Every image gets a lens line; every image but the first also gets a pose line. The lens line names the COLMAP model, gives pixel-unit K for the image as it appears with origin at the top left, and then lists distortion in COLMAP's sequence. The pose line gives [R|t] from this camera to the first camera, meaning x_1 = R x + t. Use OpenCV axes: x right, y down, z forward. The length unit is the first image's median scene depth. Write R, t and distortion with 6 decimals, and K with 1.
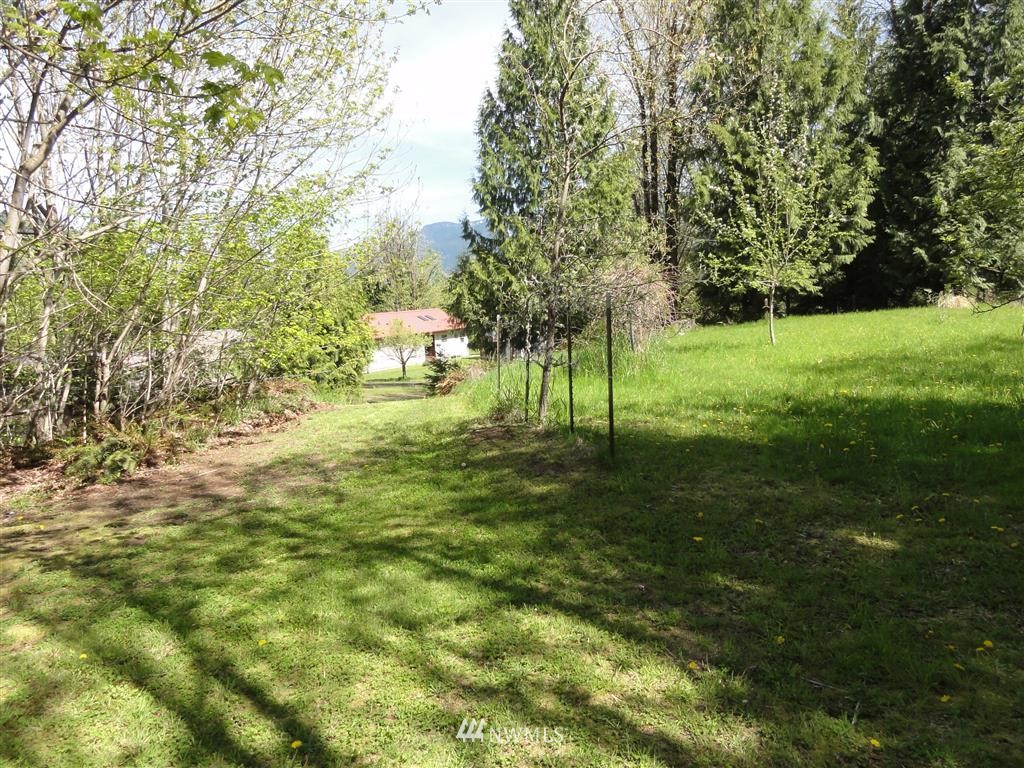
lens RADIAL K [[701.9, 0, 512.0], [0, 701.9, 384.0], [0, 0, 1]] dist [0.005446, 0.001920]
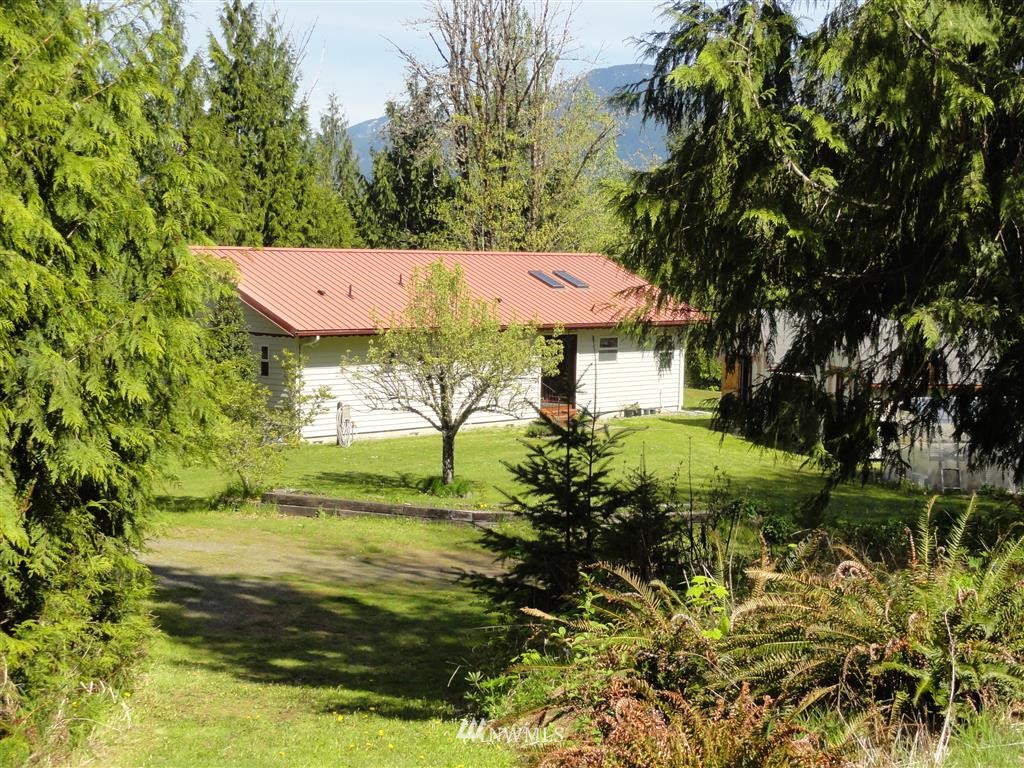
lens RADIAL K [[1607.2, 0, 512.0], [0, 1607.2, 384.0], [0, 0, 1]] dist [0.000232, -0.000782]
pose [[0.983187, 0.098094, -0.154015, -0.036542], [-0.104675, 0.993883, -0.035199, -0.027742], [0.149620, 0.050728, 0.987441, 0.390672]]
